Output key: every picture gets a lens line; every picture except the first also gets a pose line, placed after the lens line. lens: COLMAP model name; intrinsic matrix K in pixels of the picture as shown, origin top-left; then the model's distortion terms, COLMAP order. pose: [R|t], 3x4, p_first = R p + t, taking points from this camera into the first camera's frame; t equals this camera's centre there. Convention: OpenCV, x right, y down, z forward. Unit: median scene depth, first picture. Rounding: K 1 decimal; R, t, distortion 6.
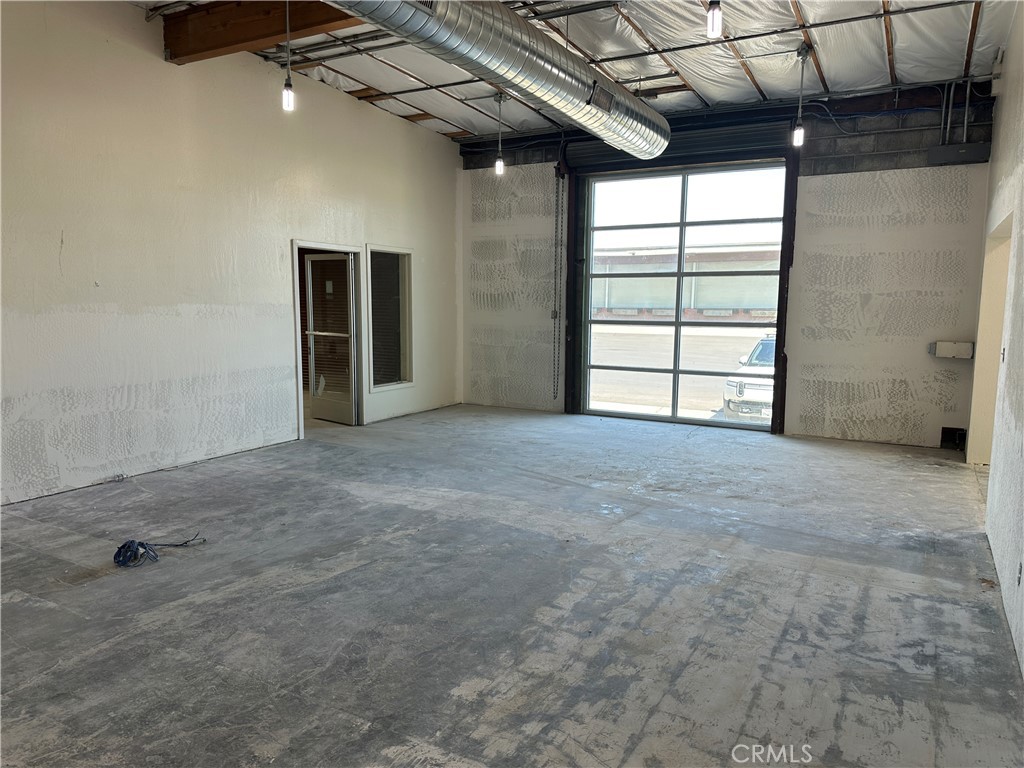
lens RADIAL K [[725.0, 0, 512.0], [0, 725.0, 384.0], [0, 0, 1]] dist [-0.000199, 0.001842]
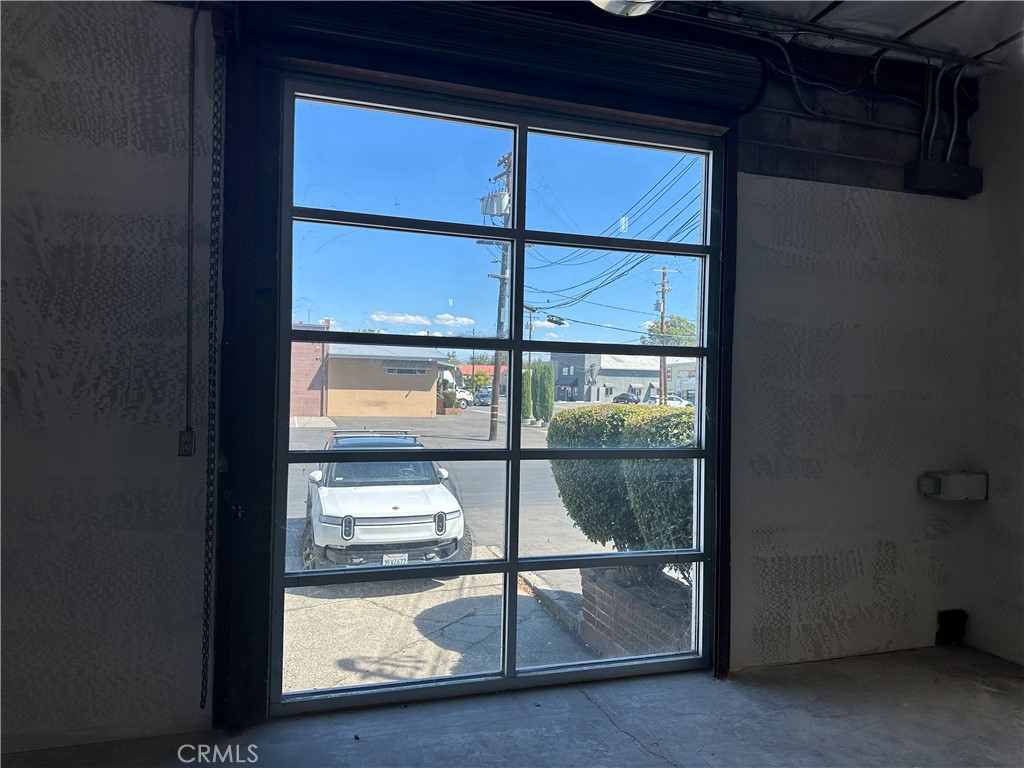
lens RADIAL K [[707.5, 0, 512.0], [0, 707.5, 384.0], [0, 0, 1]] dist [0.026908, -0.002398]
pose [[0.687780, 0.012035, 0.725819, -0.091212], [0.072410, 0.993738, -0.085093, -0.101392], [-0.722298, 0.111082, 0.682602, 0.784182]]
